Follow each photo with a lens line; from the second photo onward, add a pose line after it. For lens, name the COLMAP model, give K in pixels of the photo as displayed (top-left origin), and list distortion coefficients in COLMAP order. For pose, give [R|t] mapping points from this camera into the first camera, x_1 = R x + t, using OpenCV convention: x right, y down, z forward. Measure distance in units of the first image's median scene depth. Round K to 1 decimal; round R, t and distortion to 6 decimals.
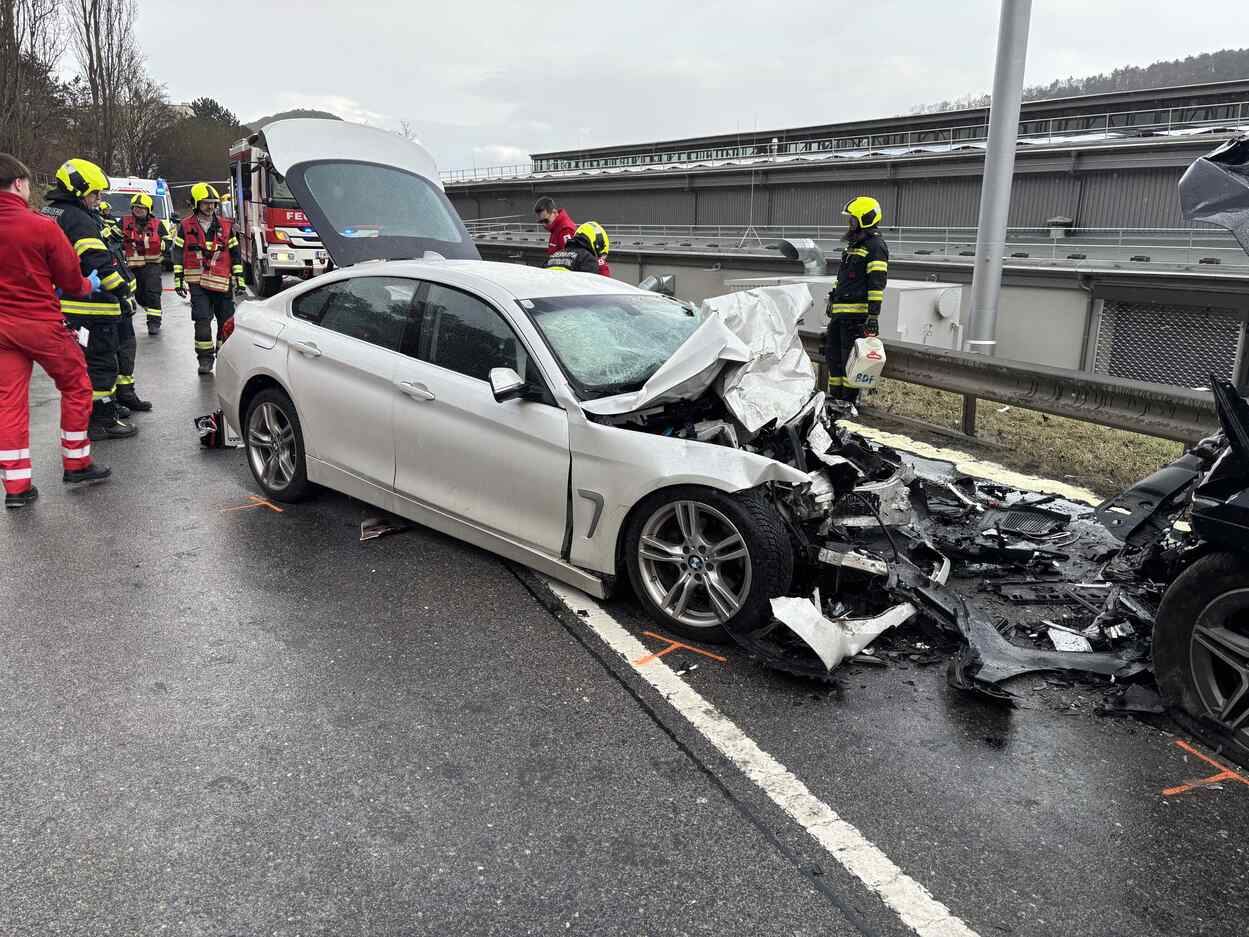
lens RADIAL K [[1014.6, 0, 592.4], [0, 1014.6, 471.0], [0, 0, 1]] dist [0.029732, 0.003897]
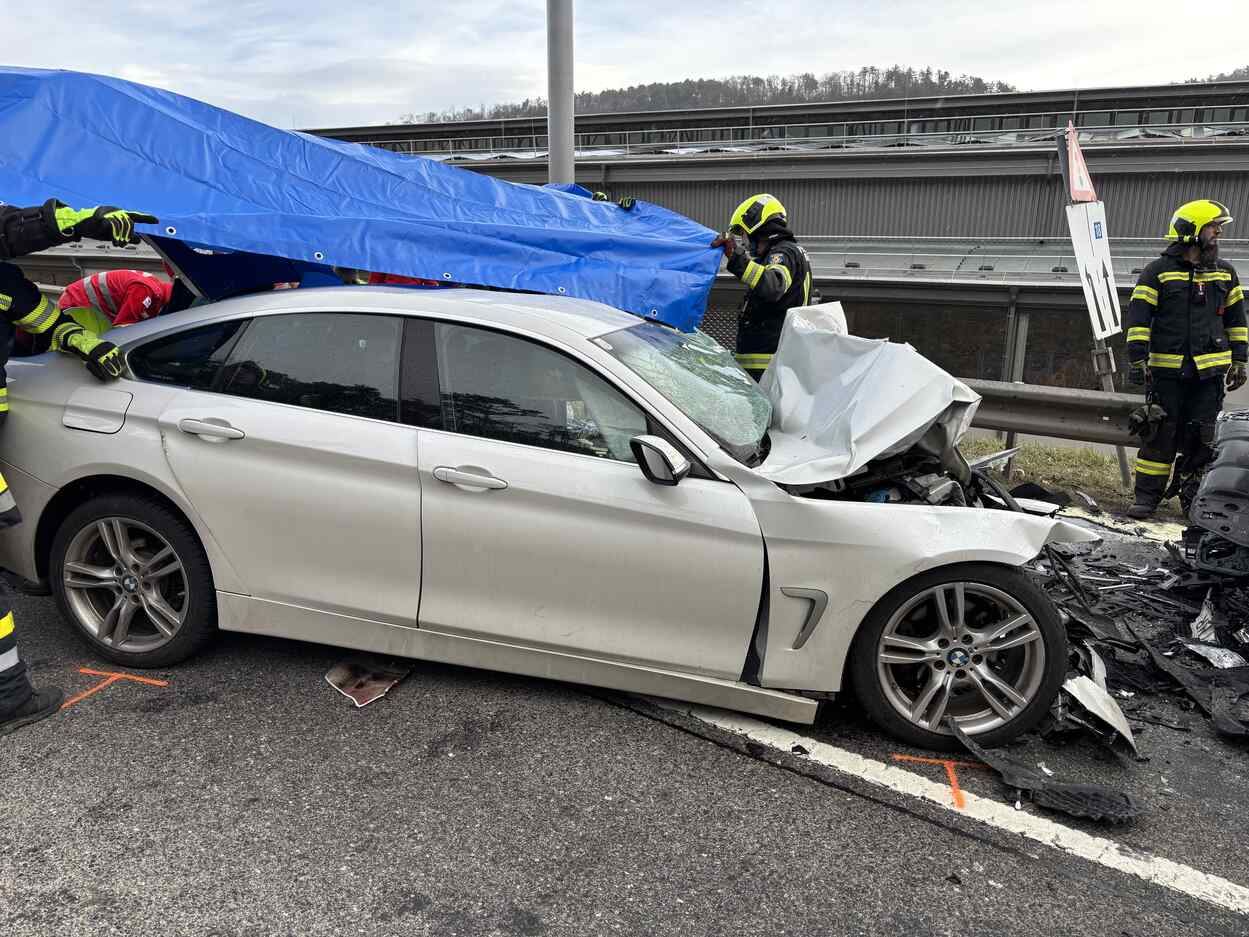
lens RADIAL K [[1014.6, 0, 592.4], [0, 1014.6, 471.0], [0, 0, 1]] dist [0.029732, 0.003897]
pose [[0.872744, -0.117473, 0.473833, -0.455432], [0.120619, 0.992412, 0.023873, -0.096422], [-0.473042, 0.036318, 0.880291, 0.386130]]
